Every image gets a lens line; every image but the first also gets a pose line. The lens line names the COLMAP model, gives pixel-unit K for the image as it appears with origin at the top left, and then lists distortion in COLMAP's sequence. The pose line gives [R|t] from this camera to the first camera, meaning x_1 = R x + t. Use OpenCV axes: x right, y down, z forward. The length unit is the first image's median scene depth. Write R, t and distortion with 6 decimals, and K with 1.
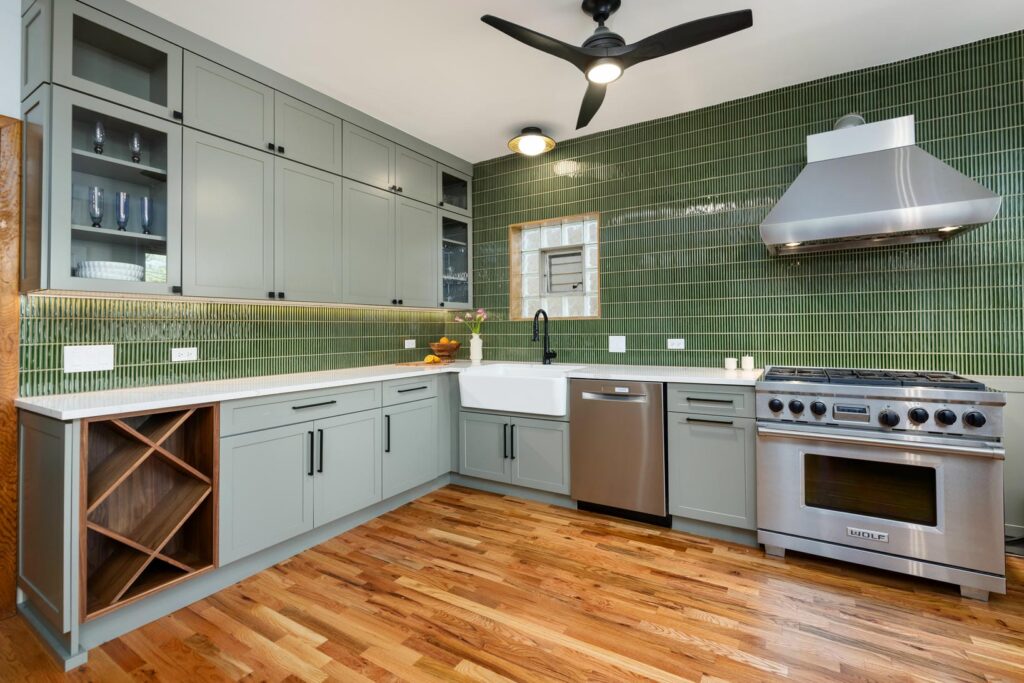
lens RADIAL K [[452.2, 0, 535.0], [0, 452.2, 321.2], [0, 0, 1]] dist [-0.002254, 0.001618]
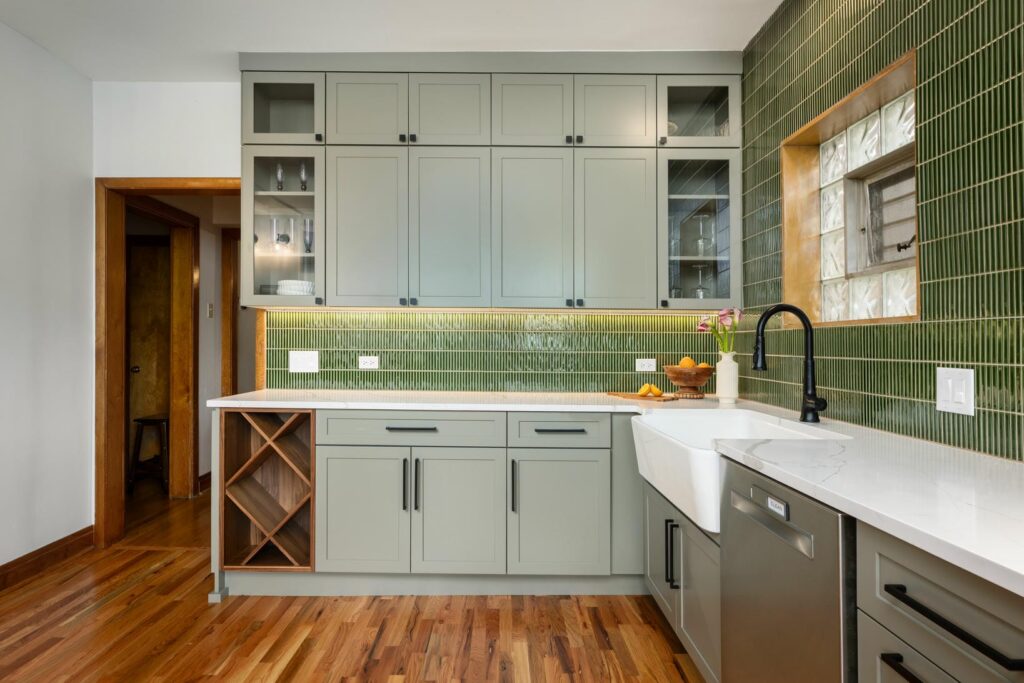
lens RADIAL K [[582.9, 0, 517.3], [0, 582.9, 341.4], [0, 0, 1]] dist [0.010070, -0.001872]
pose [[0.504192, 0.011657, -0.863513, 0.474574], [0.000899, 0.999901, 0.014023, 0.004380], [0.863591, -0.007846, 0.504132, 0.523883]]
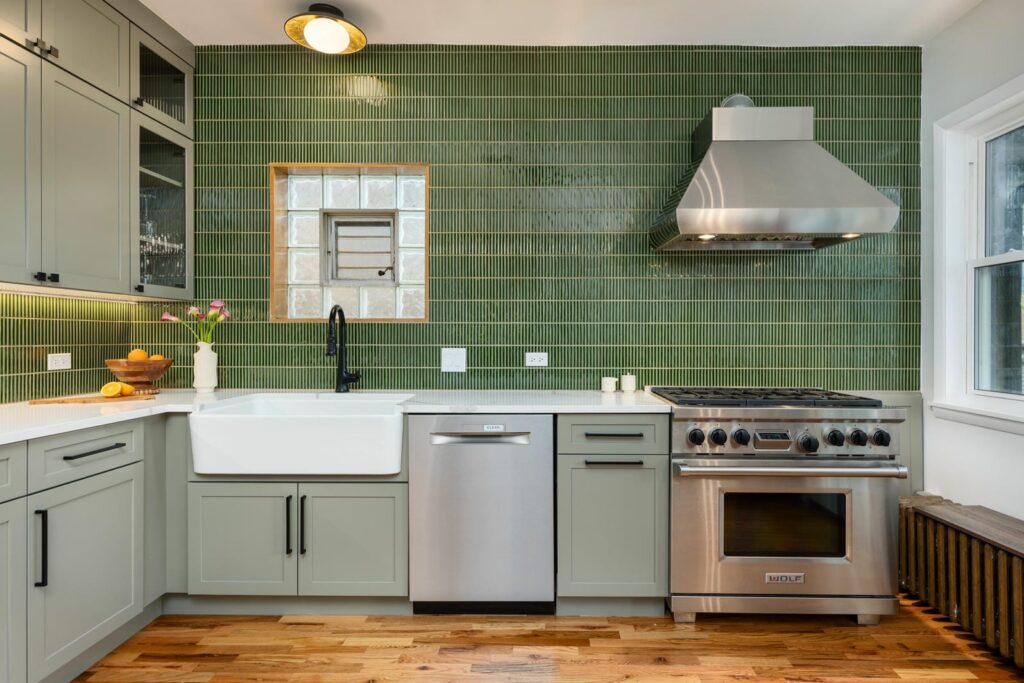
lens RADIAL K [[582.9, 0, 530.4], [0, 582.9, 339.8], [0, 0, 1]] dist [0.010070, -0.001872]
pose [[0.867765, 0.013015, 0.496805, -0.183133], [-0.021420, 0.999708, 0.011223, 0.008366], [-0.496514, -0.020380, 0.867790, 0.198044]]
